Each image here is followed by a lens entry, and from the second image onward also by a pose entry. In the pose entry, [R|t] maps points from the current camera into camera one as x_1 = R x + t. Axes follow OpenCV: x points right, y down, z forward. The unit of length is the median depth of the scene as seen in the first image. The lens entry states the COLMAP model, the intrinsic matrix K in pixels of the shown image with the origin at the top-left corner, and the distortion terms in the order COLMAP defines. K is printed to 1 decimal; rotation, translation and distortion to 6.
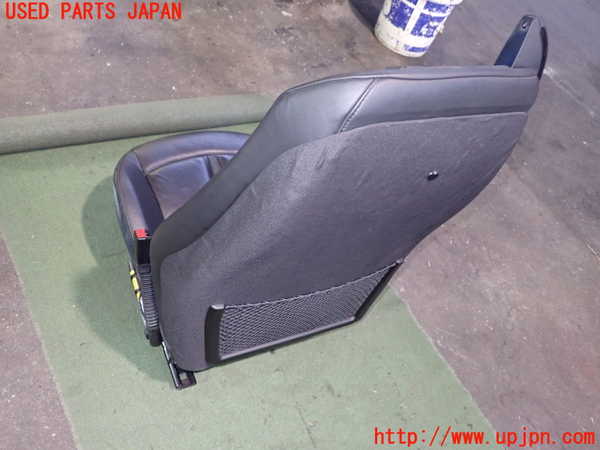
lens RADIAL K [[522.1, 0, 299.8], [0, 522.1, 226.0], [0, 0, 1]] dist [-0.009707, -0.001646]
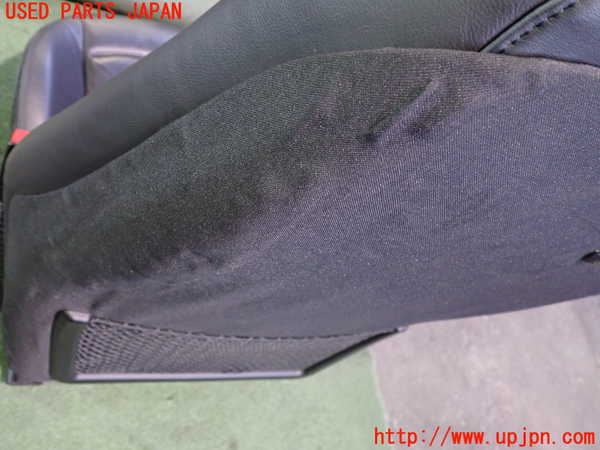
lens RADIAL K [[522.1, 0, 301.5], [0, 522.1, 223.8], [0, 0, 1]] dist [-0.009707, -0.001646]
pose [[0.931988, 0.357901, 0.057495, -0.003262], [-0.360304, 0.932034, 0.038656, -0.021530], [-0.039753, -0.056742, 0.997597, 0.248946]]
